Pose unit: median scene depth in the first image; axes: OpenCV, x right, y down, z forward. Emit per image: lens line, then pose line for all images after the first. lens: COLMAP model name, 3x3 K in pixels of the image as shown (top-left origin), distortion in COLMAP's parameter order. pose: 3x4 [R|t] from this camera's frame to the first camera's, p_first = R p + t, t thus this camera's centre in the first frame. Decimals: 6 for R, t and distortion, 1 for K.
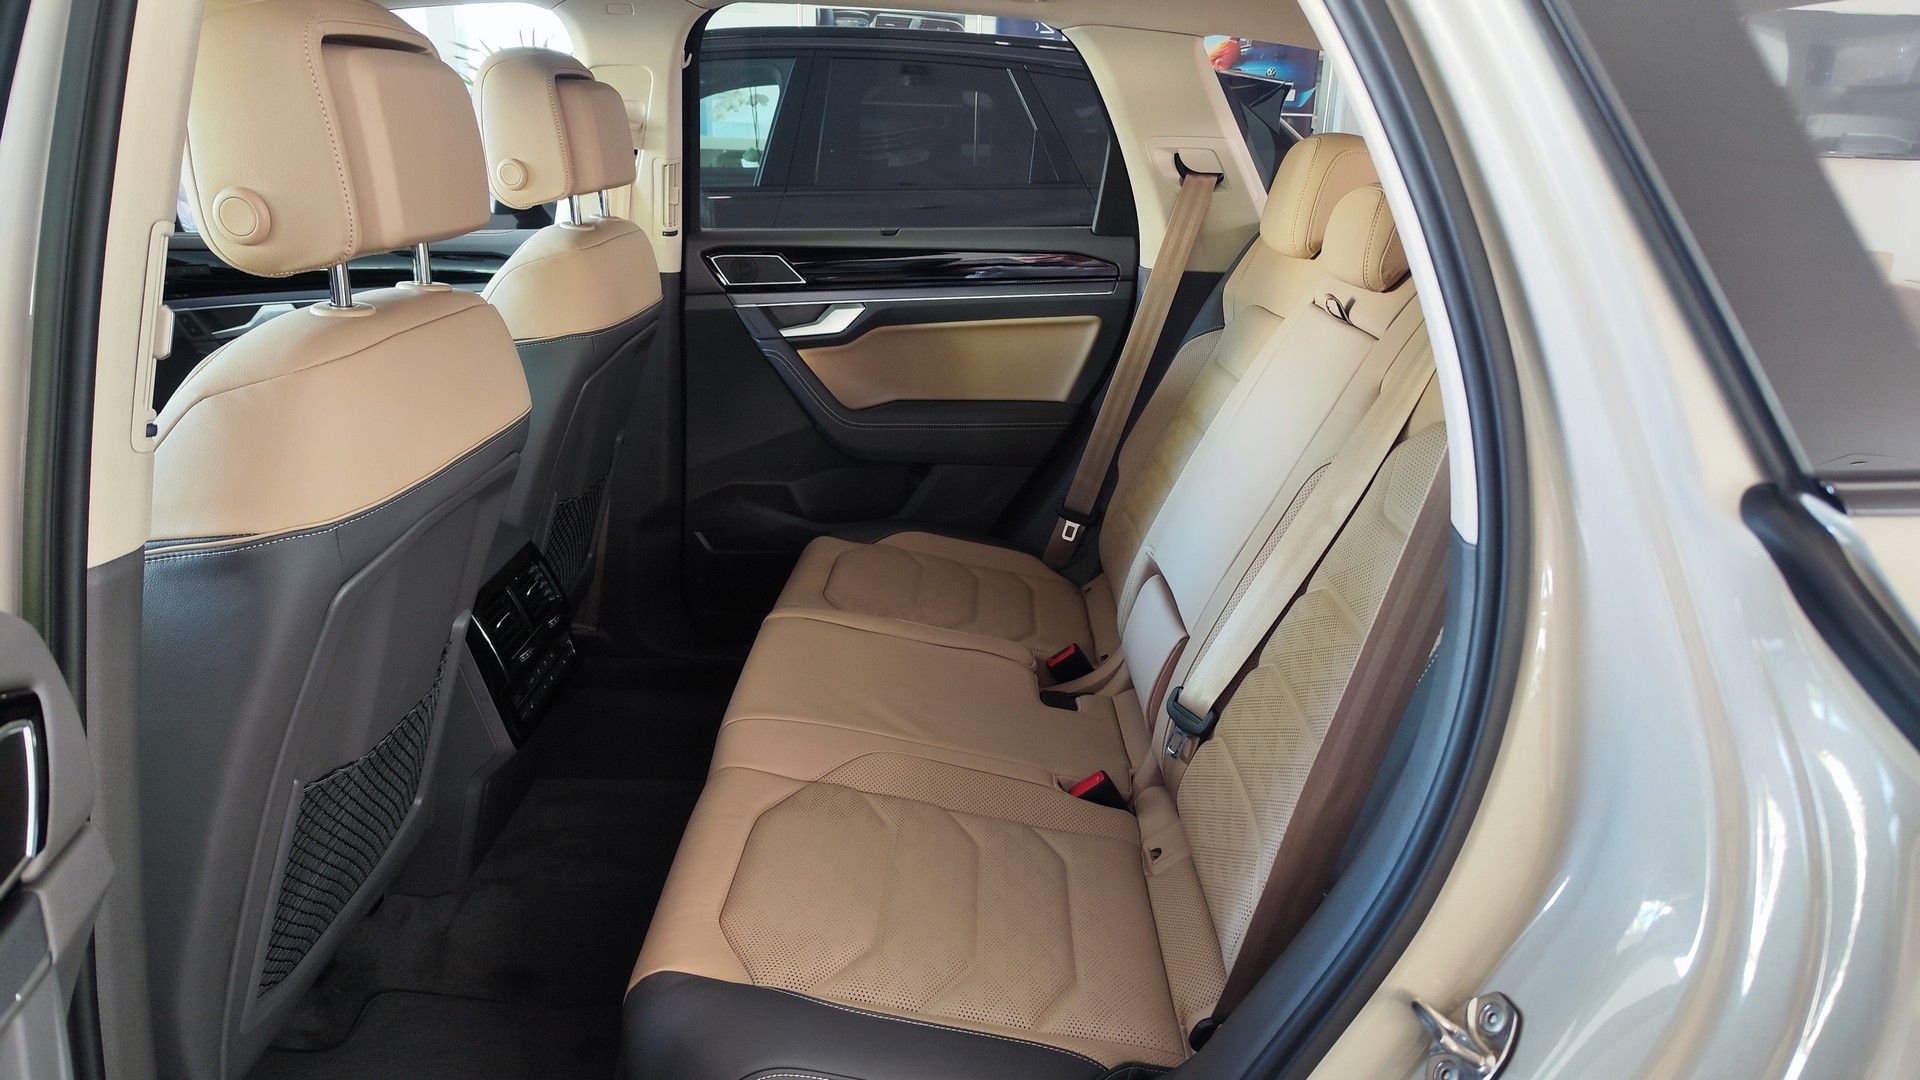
lens RADIAL K [[1321.8, 0, 961.2], [0, 1321.8, 541.7], [0, 0, 1]] dist [0.050904, -0.023152]
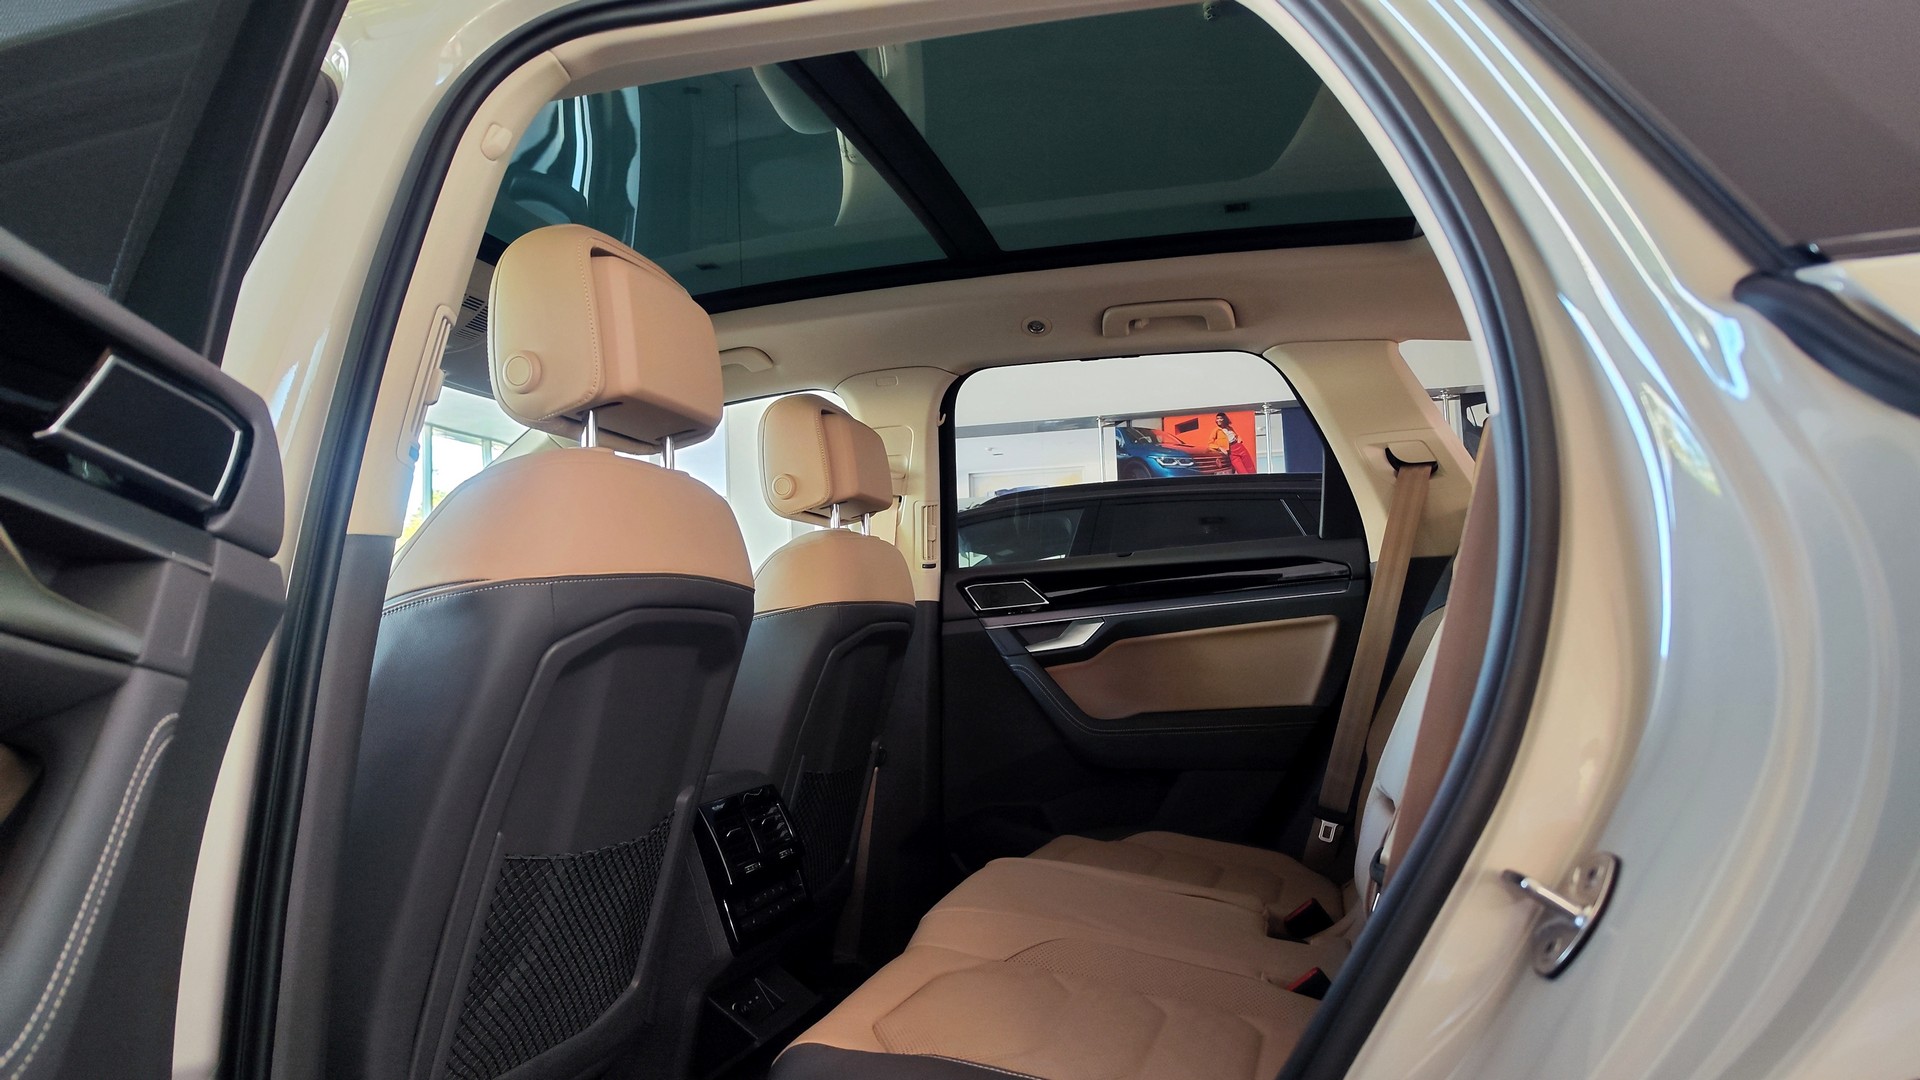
lens RADIAL K [[1321.8, 0, 973.1], [0, 1321.8, 555.4], [0, 0, 1]] dist [0.050904, -0.023152]
pose [[0.967251, -0.085660, -0.238929, 0.086097], [-0.013473, 0.922676, -0.385340, 0.191412], [0.253462, 0.375940, 0.891306, 0.007071]]
